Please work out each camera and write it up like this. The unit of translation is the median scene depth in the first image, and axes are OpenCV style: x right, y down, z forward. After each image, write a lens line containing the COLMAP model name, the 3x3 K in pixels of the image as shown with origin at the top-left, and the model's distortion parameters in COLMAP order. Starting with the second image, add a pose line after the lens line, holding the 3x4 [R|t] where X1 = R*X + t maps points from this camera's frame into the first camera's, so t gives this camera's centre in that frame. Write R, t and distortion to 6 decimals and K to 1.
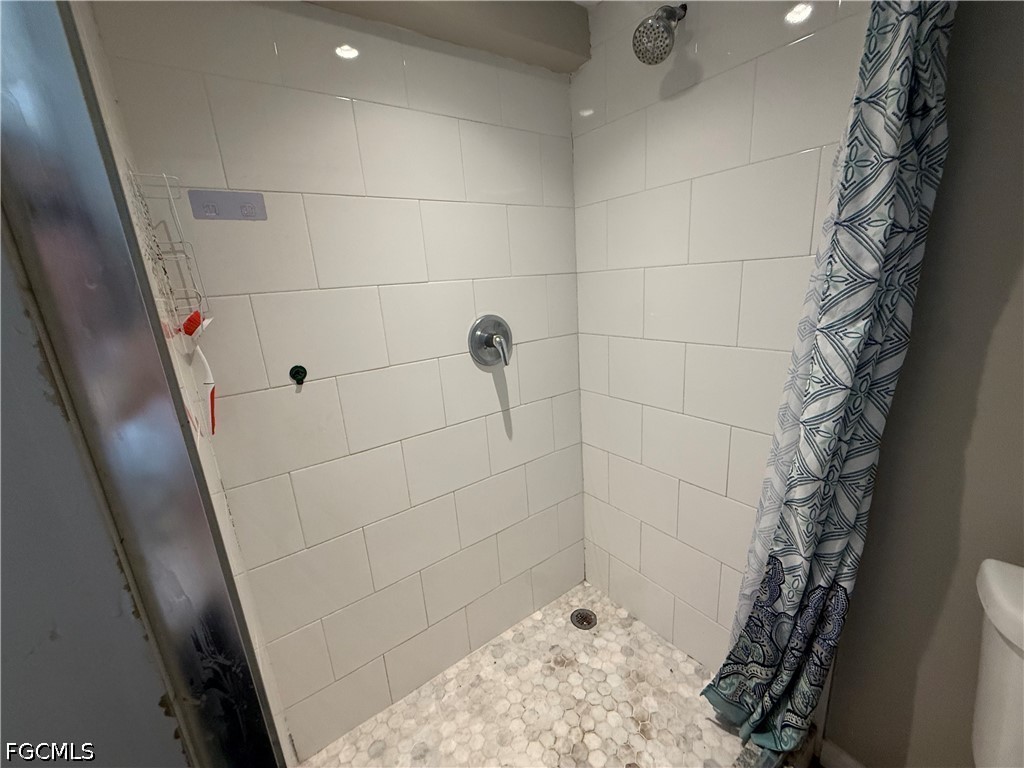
lens RADIAL K [[409.6, 0, 512.8], [0, 409.6, 384.9], [0, 0, 1]] dist [0.001002, 0.000061]
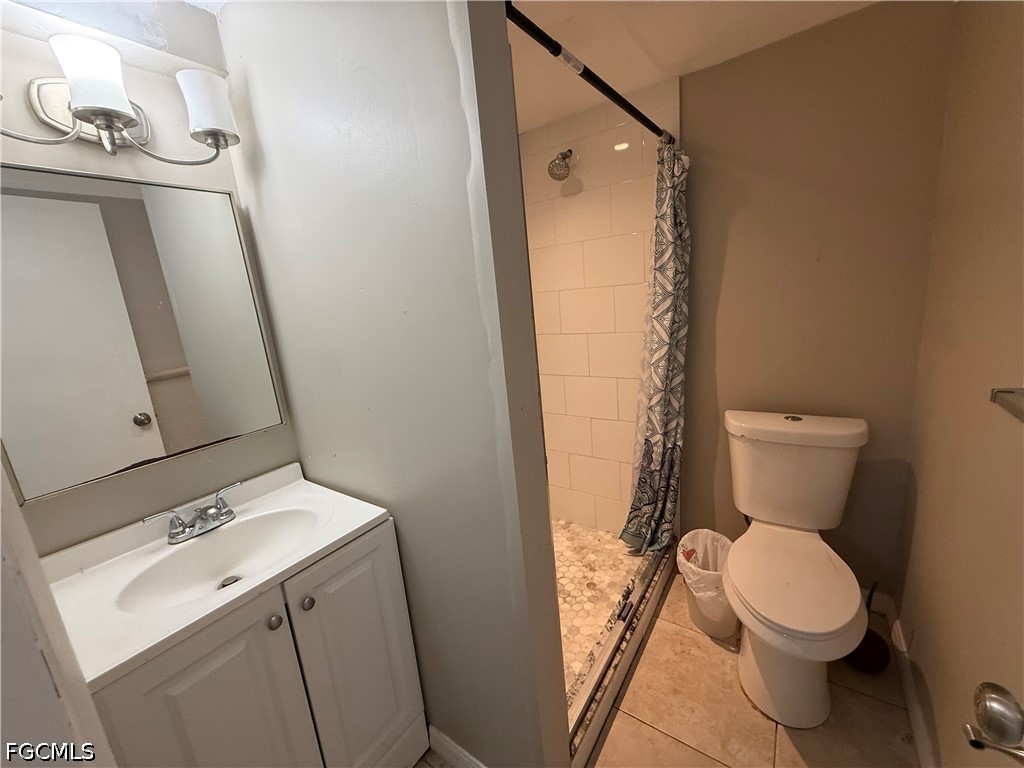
lens RADIAL K [[409.6, 0, 512.9], [0, 409.6, 384.9], [0, 0, 1]] dist [0.001002, 0.000061]
pose [[0.946544, -0.085475, 0.311043, -0.577003], [0.104048, 0.993617, -0.043586, 0.206585], [-0.305332, 0.073620, 0.949396, -0.698113]]
